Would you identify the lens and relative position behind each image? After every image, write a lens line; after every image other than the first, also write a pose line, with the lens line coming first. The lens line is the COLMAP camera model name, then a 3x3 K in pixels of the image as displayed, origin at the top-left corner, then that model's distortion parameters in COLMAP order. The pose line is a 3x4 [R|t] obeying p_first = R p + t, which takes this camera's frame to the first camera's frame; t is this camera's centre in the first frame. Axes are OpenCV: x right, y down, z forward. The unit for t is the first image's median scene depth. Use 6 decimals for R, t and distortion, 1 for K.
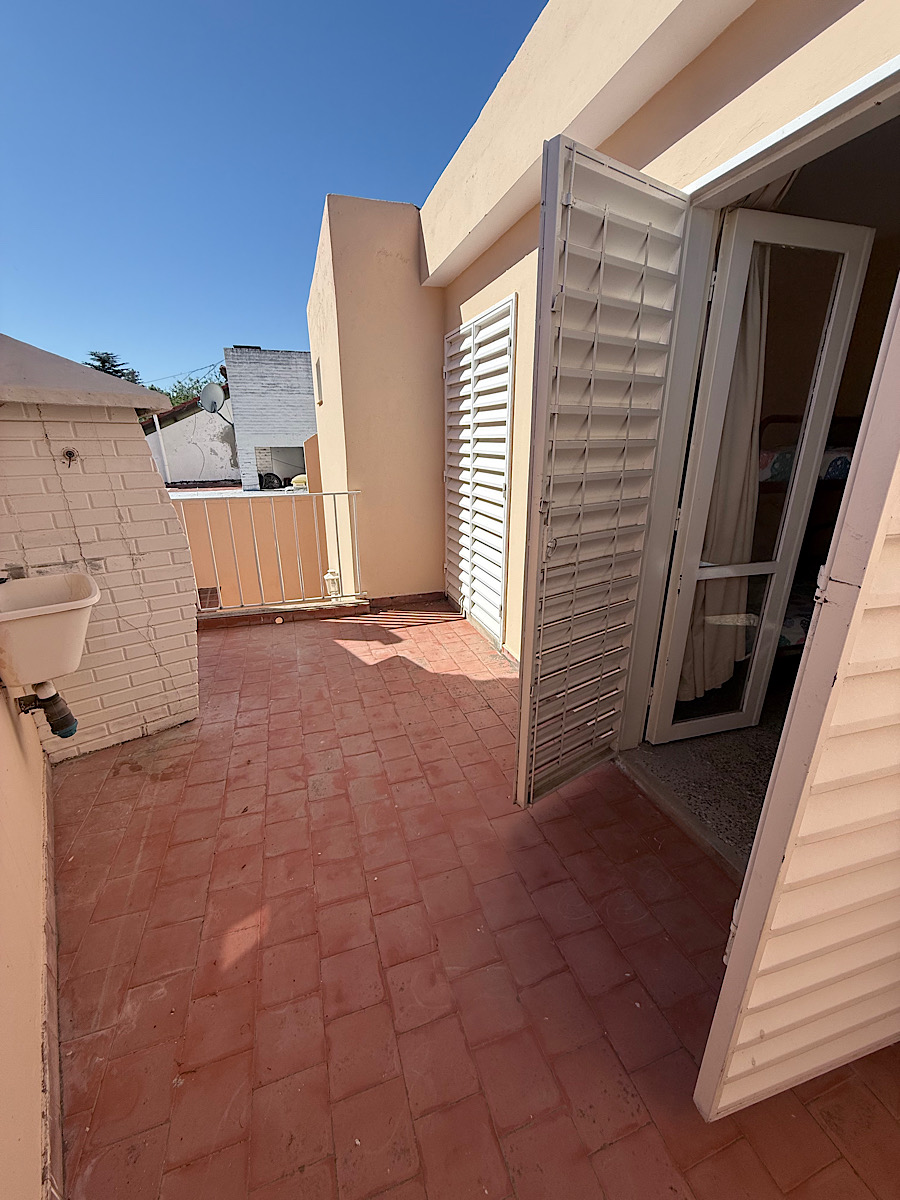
lens RADIAL K [[483.6, 0, 449.9], [0, 483.6, 598.1], [0, 0, 1]] dist [-0.000431, 0.000497]
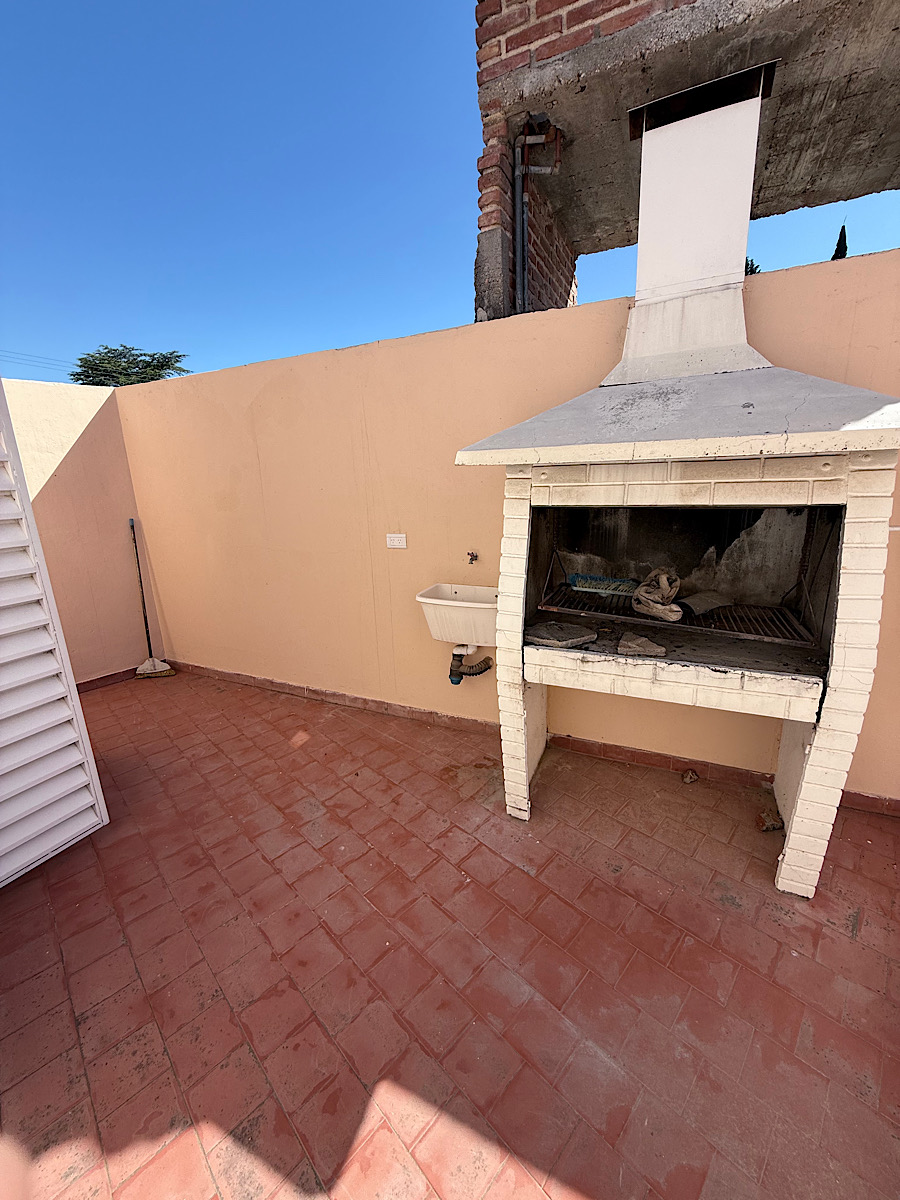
lens RADIAL K [[483.6, 0, 448.8], [0, 483.6, 600.5], [0, 0, 1]] dist [-0.000431, 0.000497]
pose [[-0.899115, 0.137496, -0.415556, -0.152710], [-0.107025, 0.851507, 0.513304, -0.576364], [0.424426, 0.505995, -0.750887, 1.637658]]
